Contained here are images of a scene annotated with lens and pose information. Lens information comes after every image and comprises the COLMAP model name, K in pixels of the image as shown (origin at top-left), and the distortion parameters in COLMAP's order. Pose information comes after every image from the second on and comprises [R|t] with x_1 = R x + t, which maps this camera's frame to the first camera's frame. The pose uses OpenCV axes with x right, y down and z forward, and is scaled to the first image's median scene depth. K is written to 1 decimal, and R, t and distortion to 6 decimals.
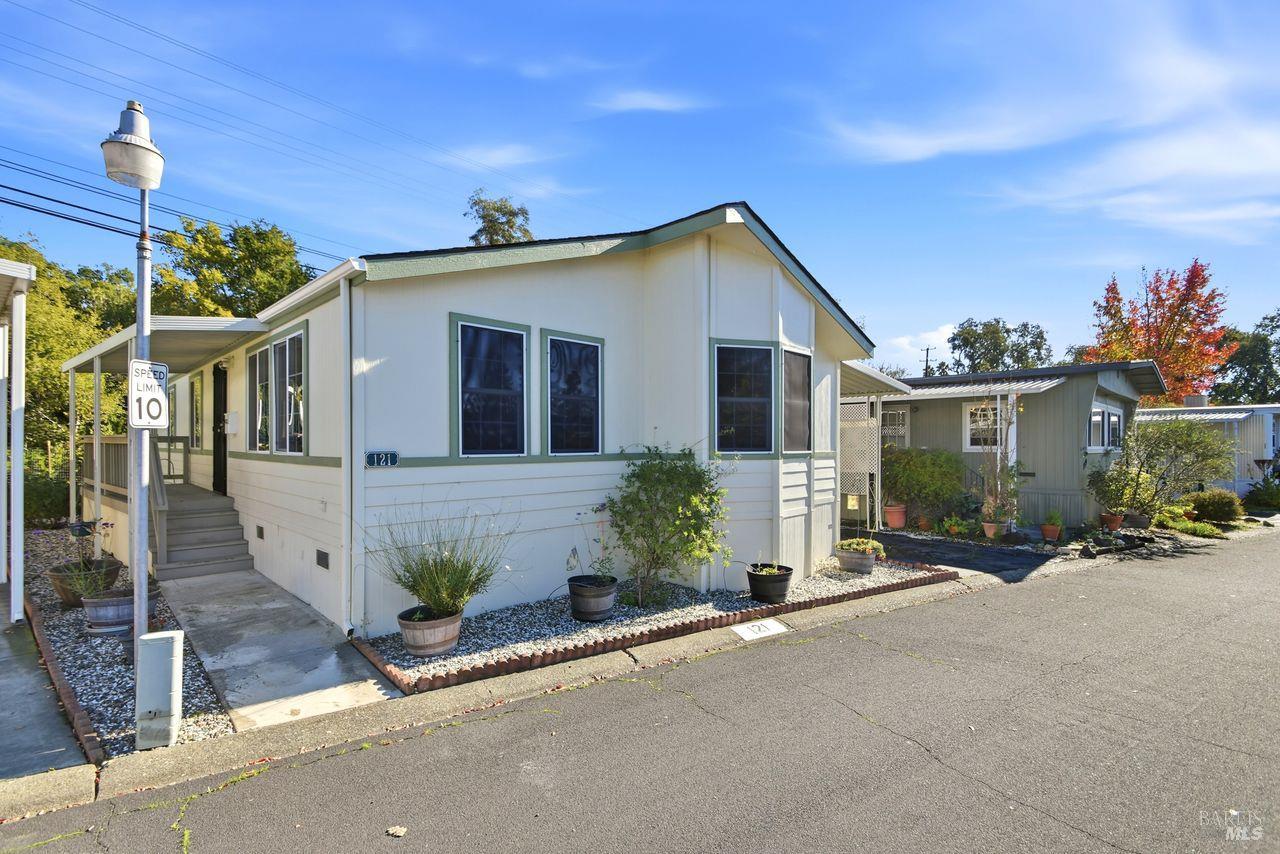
lens RADIAL K [[568.0, 0, 635.6], [0, 568.0, 448.9], [0, 0, 1]] dist [0.002886, 0.000395]
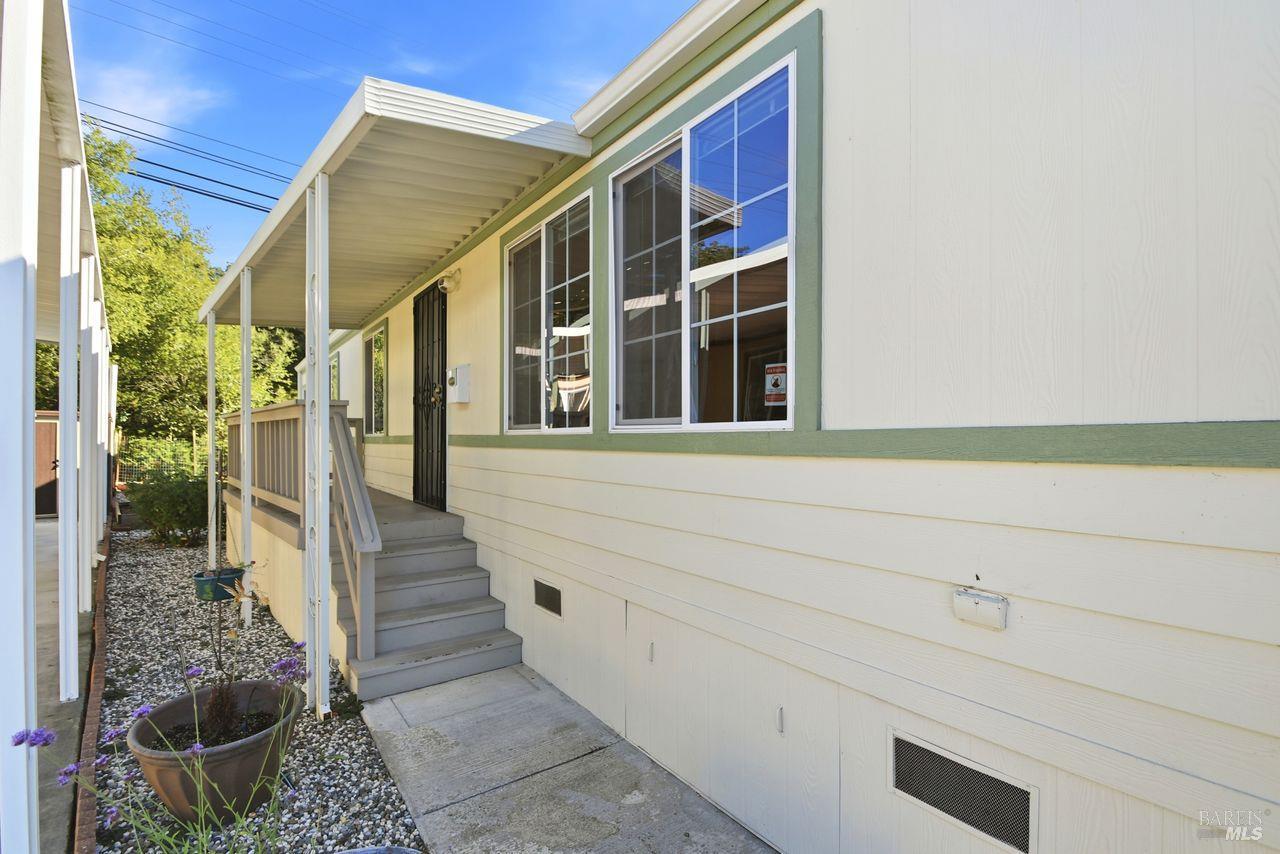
lens RADIAL K [[568.0, 0, 640.4], [0, 568.0, 440.0], [0, 0, 1]] dist [0.002886, 0.000395]
pose [[0.989527, 0.003316, -0.144309, -0.441331], [-0.005519, 0.999874, -0.014871, 0.016367], [0.144241, 0.015512, 0.989421, 0.458329]]
